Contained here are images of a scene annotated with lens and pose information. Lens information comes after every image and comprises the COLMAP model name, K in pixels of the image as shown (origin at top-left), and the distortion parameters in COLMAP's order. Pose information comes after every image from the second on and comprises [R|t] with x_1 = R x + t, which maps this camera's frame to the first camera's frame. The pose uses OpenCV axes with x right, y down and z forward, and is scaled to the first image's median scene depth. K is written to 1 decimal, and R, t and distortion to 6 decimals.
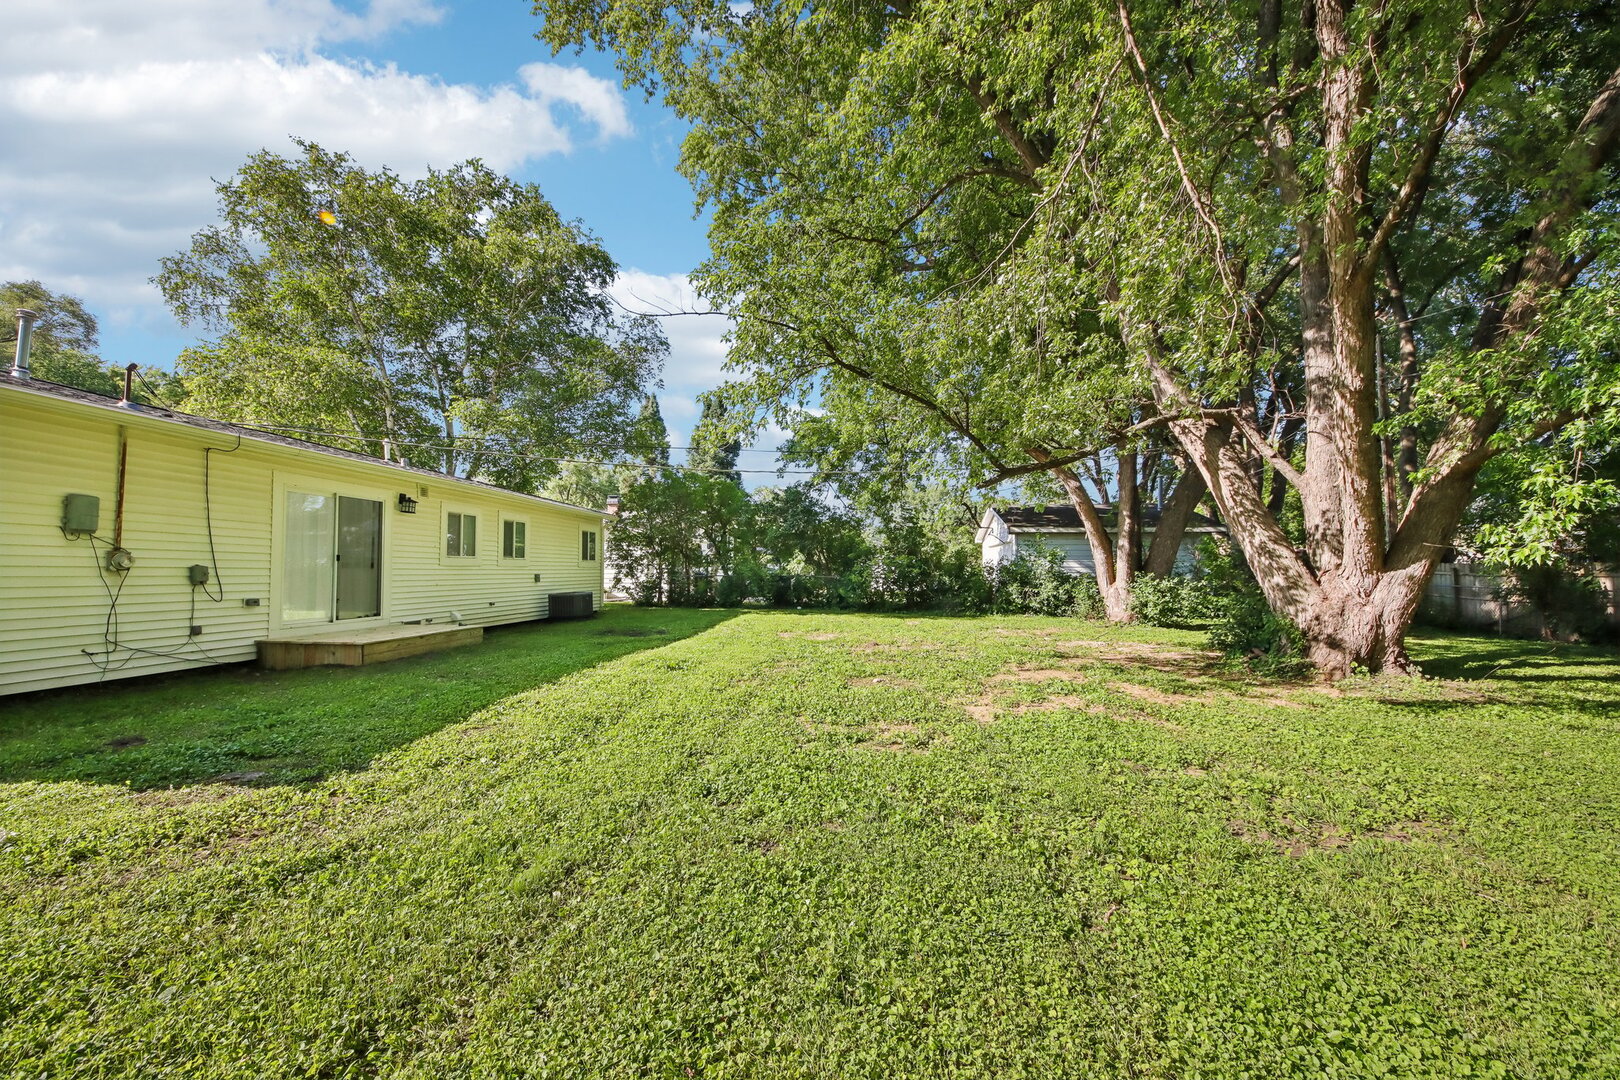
lens RADIAL K [[605.5, 0, 809.8], [0, 605.5, 545.7], [0, 0, 1]] dist [0.008773, -0.004845]
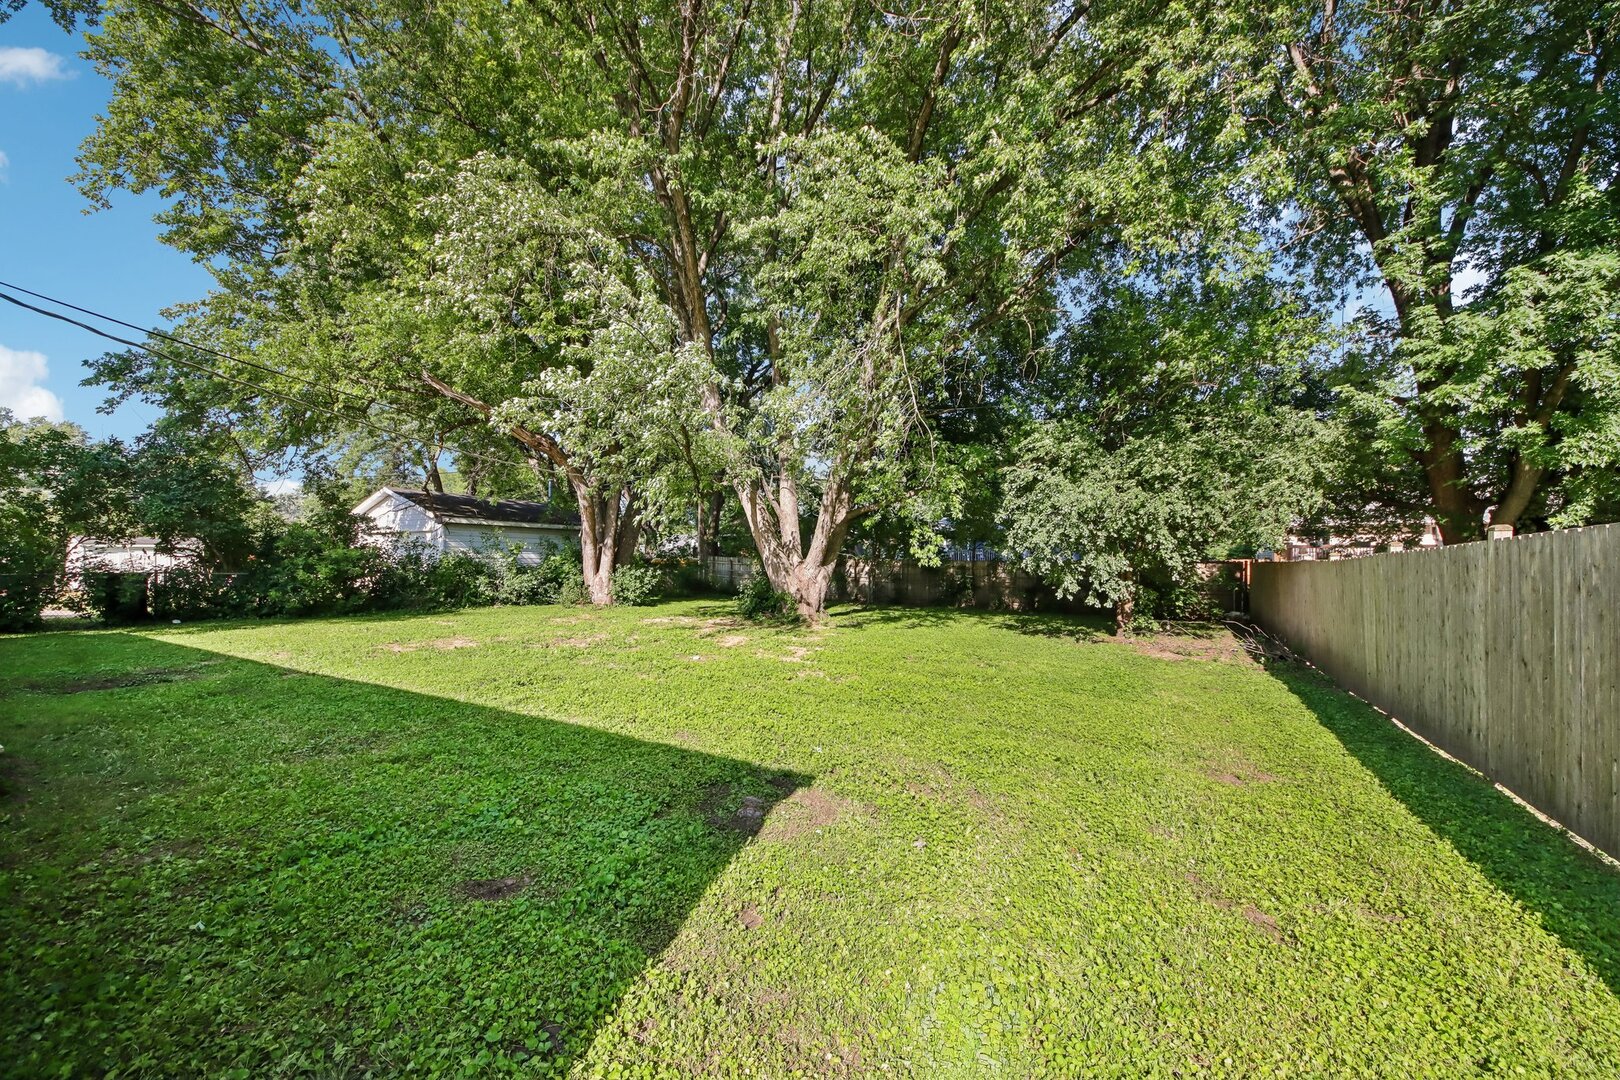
lens RADIAL K [[605.5, 0, 814.3], [0, 605.5, 550.2], [0, 0, 1]] dist [0.008773, -0.004845]
pose [[0.573199, 0.007920, 0.819378, -0.265062], [-0.026989, 0.999593, 0.009218, -0.009685], [-0.818971, -0.027397, 0.573180, -0.066833]]
